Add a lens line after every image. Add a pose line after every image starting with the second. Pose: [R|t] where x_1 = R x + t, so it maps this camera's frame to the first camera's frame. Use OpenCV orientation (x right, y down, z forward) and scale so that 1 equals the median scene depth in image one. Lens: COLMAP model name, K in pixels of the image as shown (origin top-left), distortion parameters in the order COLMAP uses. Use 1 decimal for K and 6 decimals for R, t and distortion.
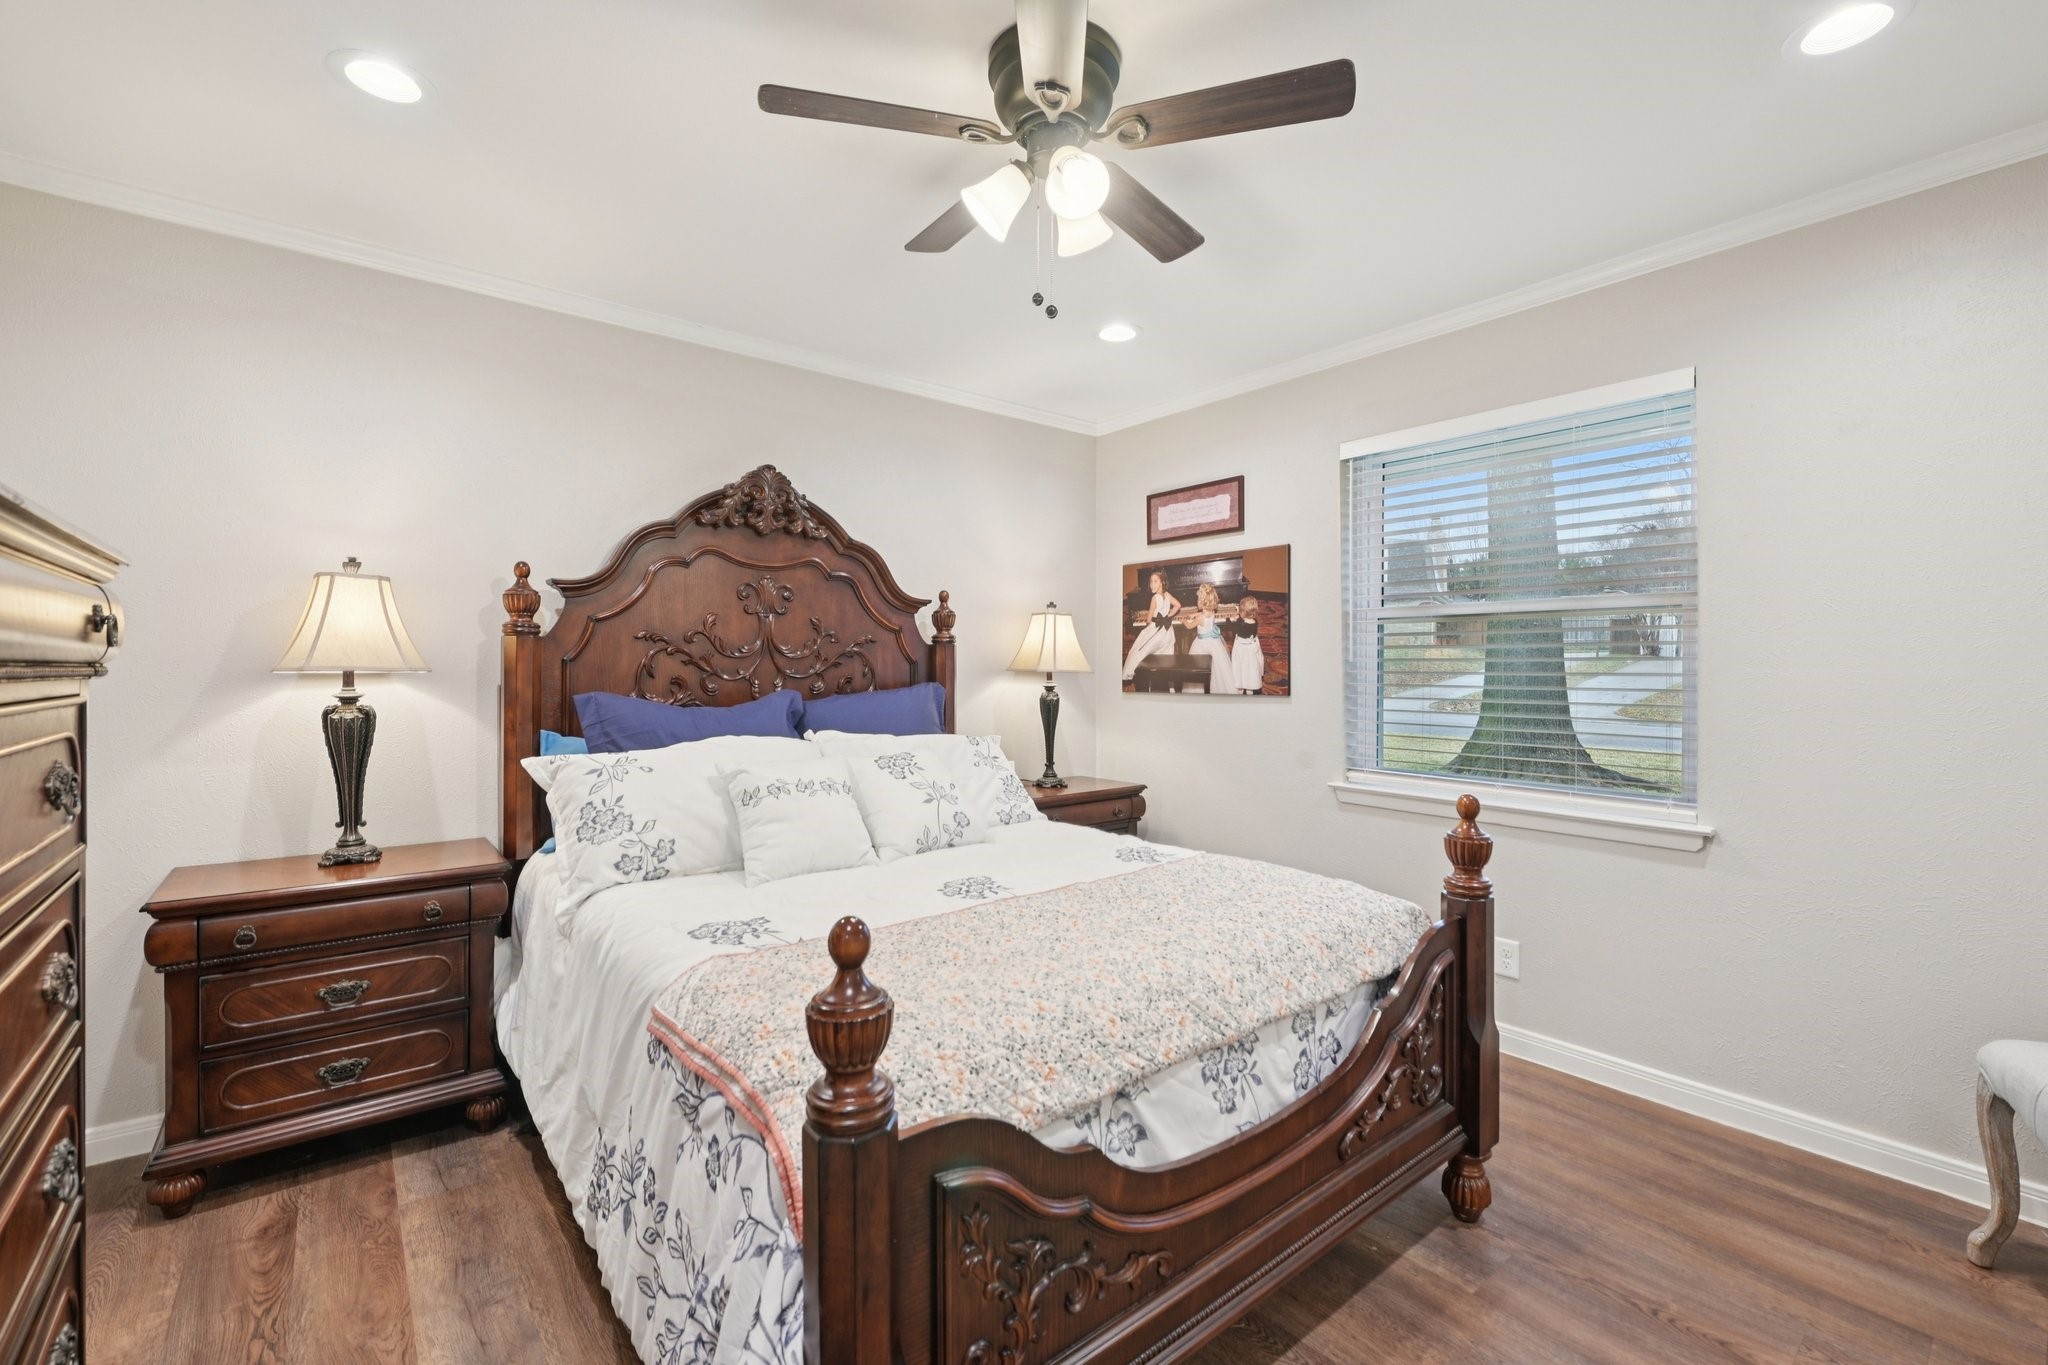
lens RADIAL K [[871.5, 0, 1029.8], [0, 871.5, 673.3], [0, 0, 1]] dist [-0.010278, 0.001056]
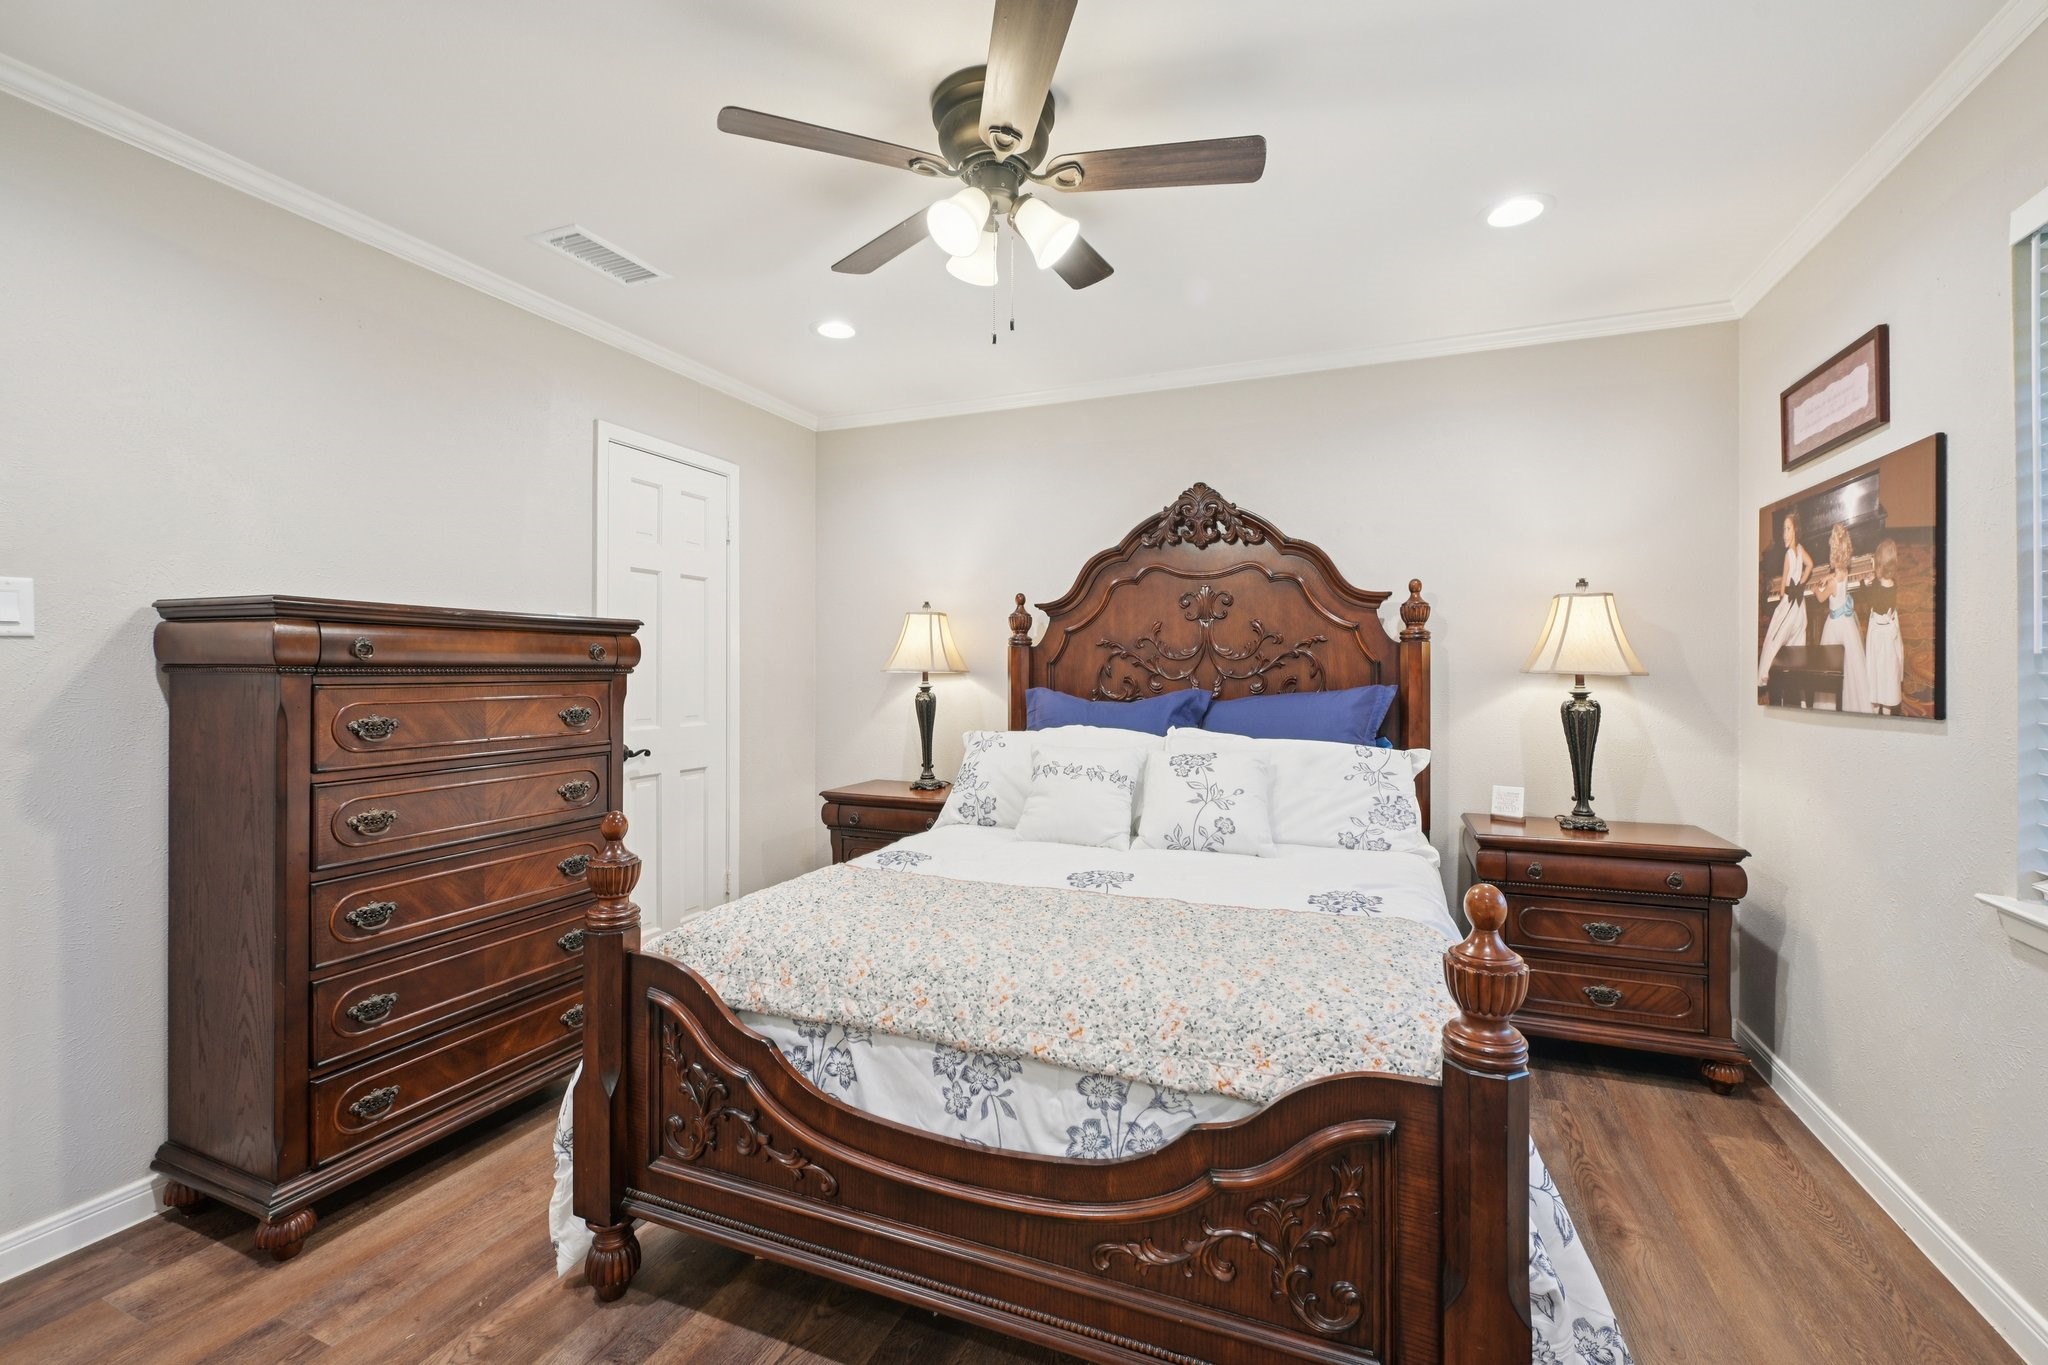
lens RADIAL K [[871.5, 0, 1027.8], [0, 871.5, 674.9], [0, 0, 1]] dist [-0.010278, 0.001056]
pose [[0.470412, 0.003710, -0.882439, 0.526109], [-0.003832, 0.999990, 0.002161, -0.000241], [0.882438, 0.002365, 0.470422, 0.278911]]
